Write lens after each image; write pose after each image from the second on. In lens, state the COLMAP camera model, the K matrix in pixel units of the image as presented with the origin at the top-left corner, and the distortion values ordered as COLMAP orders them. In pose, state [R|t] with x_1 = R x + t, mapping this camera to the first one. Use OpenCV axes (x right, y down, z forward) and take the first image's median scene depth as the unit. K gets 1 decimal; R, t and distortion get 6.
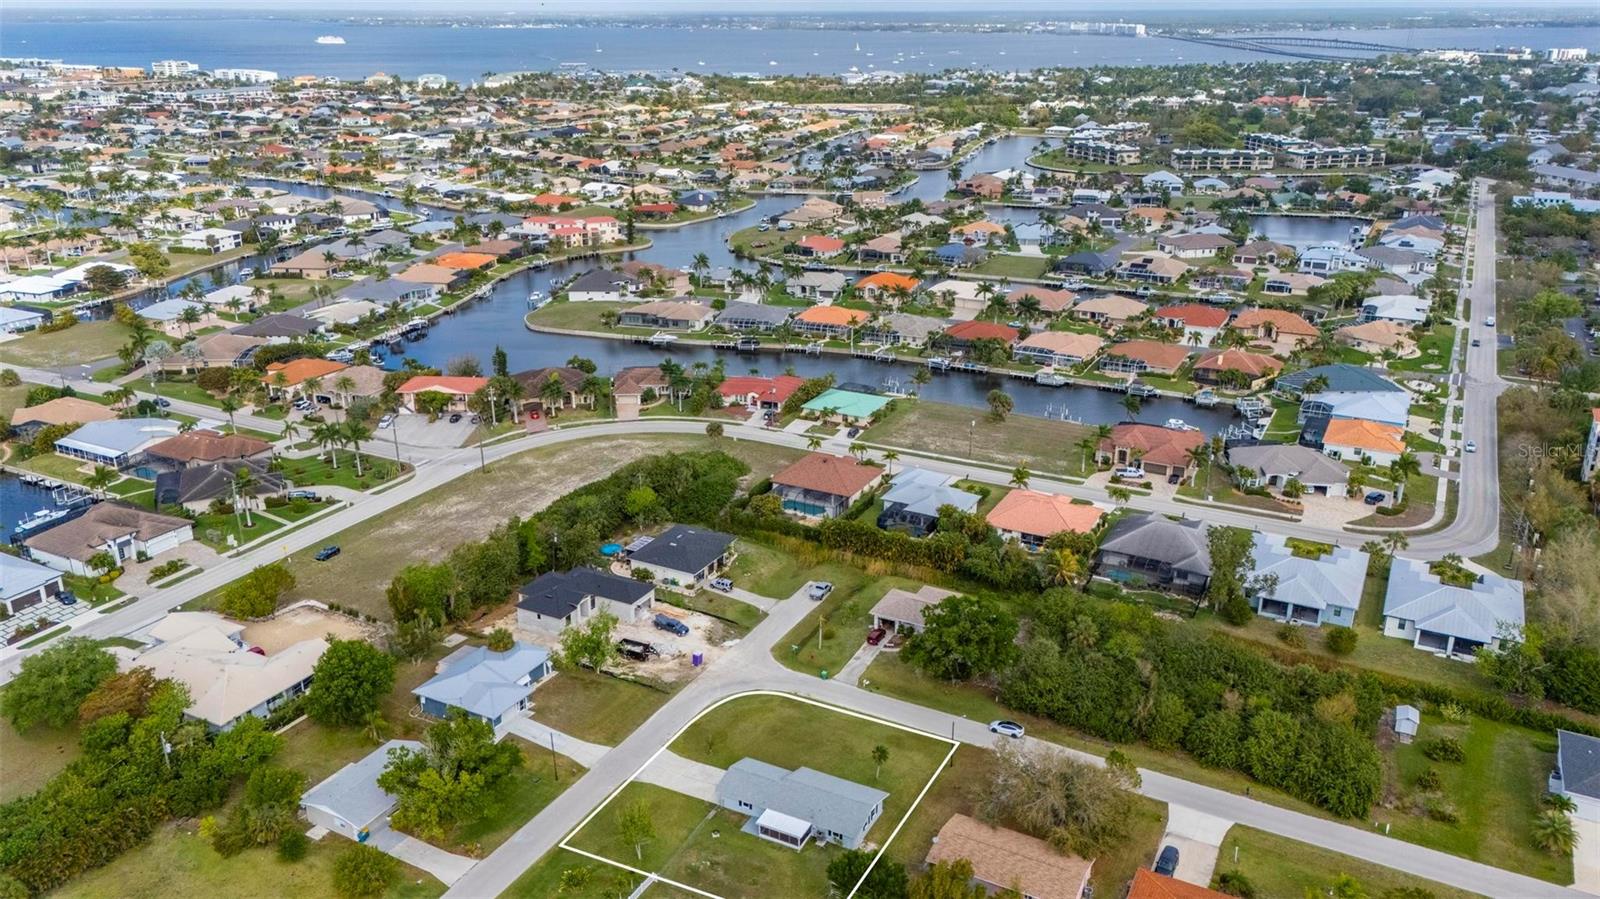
lens RADIAL K [[1194.6, 0, 800.0], [0, 1194.6, 449.5], [0, 0, 1]] dist [0.088041, -0.096183]
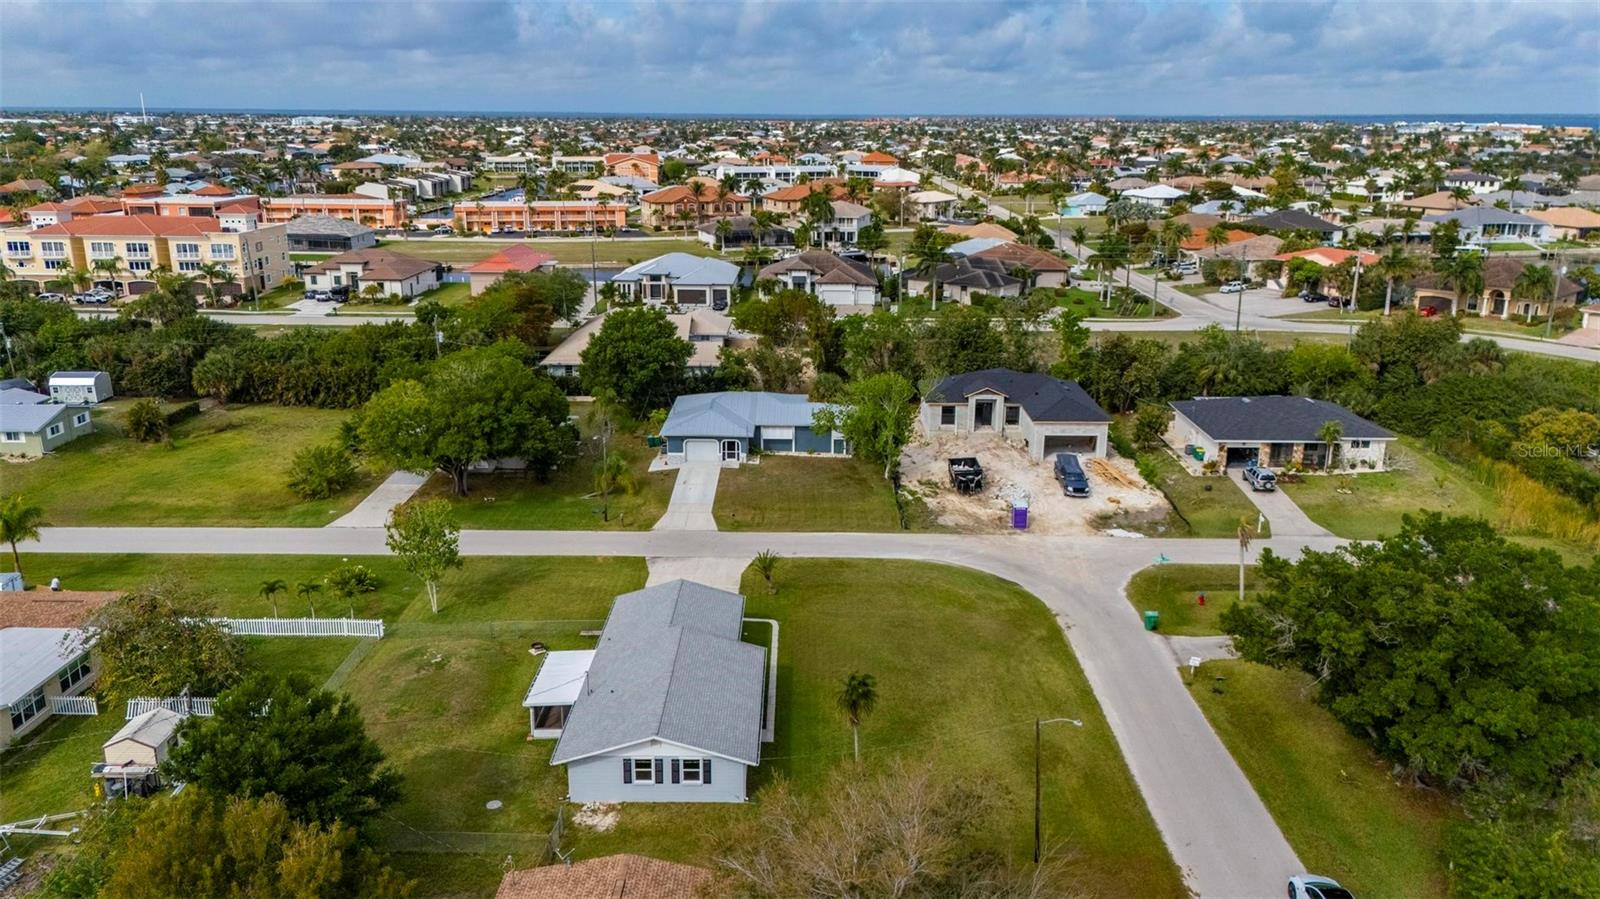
lens RADIAL K [[1170.5, 0, 800.0], [0, 1170.5, 449.5], [0, 0, 1]] dist [0.064936, -0.051842]
pose [[0.458022, 0.247646, -0.853749, 0.190551], [-0.311017, 0.944354, 0.107072, 0.077273], [0.832757, 0.216490, 0.509557, 0.413871]]
